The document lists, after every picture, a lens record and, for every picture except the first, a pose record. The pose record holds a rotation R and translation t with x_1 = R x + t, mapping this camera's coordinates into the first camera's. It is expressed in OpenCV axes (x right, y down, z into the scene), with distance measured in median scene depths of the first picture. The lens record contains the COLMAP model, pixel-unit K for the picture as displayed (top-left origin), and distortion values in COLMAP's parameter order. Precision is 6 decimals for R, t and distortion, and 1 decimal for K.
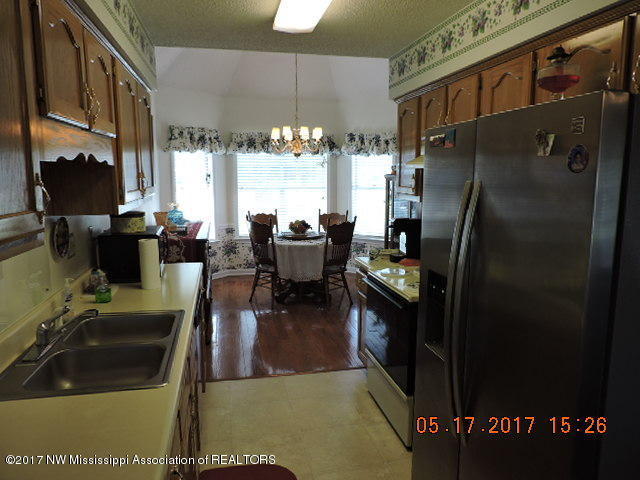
lens RADIAL K [[455.5, 0, 321.6], [0, 455.5, 241.0], [0, 0, 1]] dist [-0.012478, -0.009923]
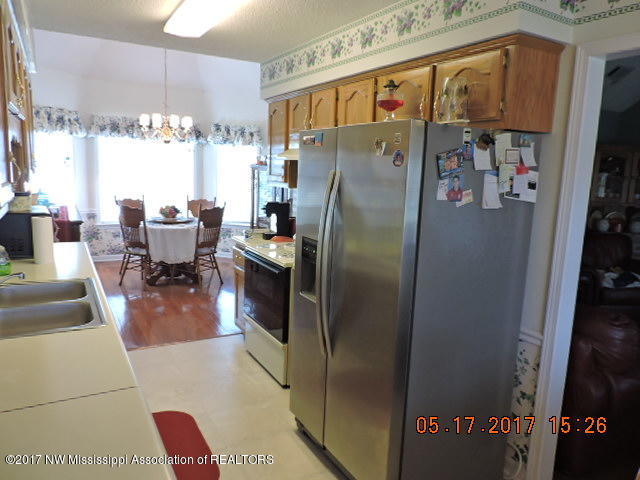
lens RADIAL K [[455.5, 0, 321.6], [0, 455.5, 241.0], [0, 0, 1]] dist [-0.012478, -0.009923]
pose [[0.950699, -0.012464, 0.309863, -0.042149], [0.006055, 0.999748, 0.021638, 0.015783], [-0.310055, -0.018695, 0.950535, -0.095327]]
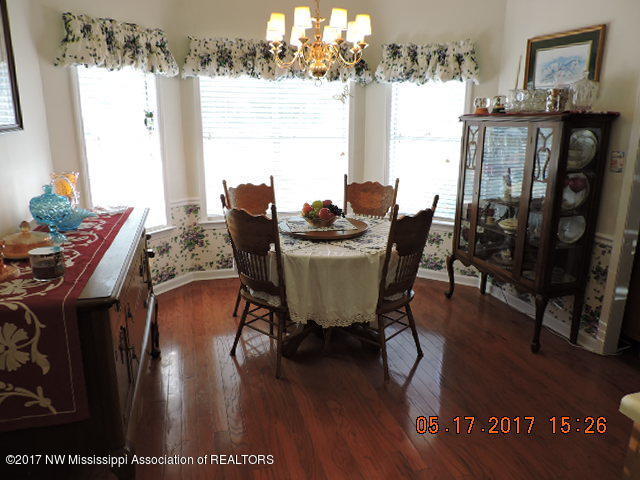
lens RADIAL K [[455.5, 0, 321.6], [0, 455.5, 241.0], [0, 0, 1]] dist [-0.012478, -0.009923]
pose [[0.997878, -0.010728, 0.064223, -0.084679], [0.003344, 0.993477, 0.113987, -0.059954], [-0.065027, -0.113530, 0.991404, 0.473297]]
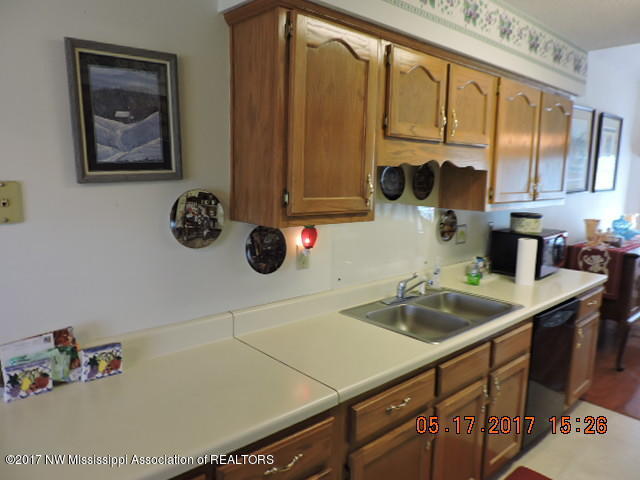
lens RADIAL K [[455.5, 0, 321.6], [0, 455.5, 241.0], [0, 0, 1]] dist [-0.012478, -0.009923]
pose [[0.494296, 0.136846, -0.858455, 0.139074], [-0.146801, 0.986489, 0.072728, -0.002702], [0.856808, 0.090073, 0.507707, 0.016047]]
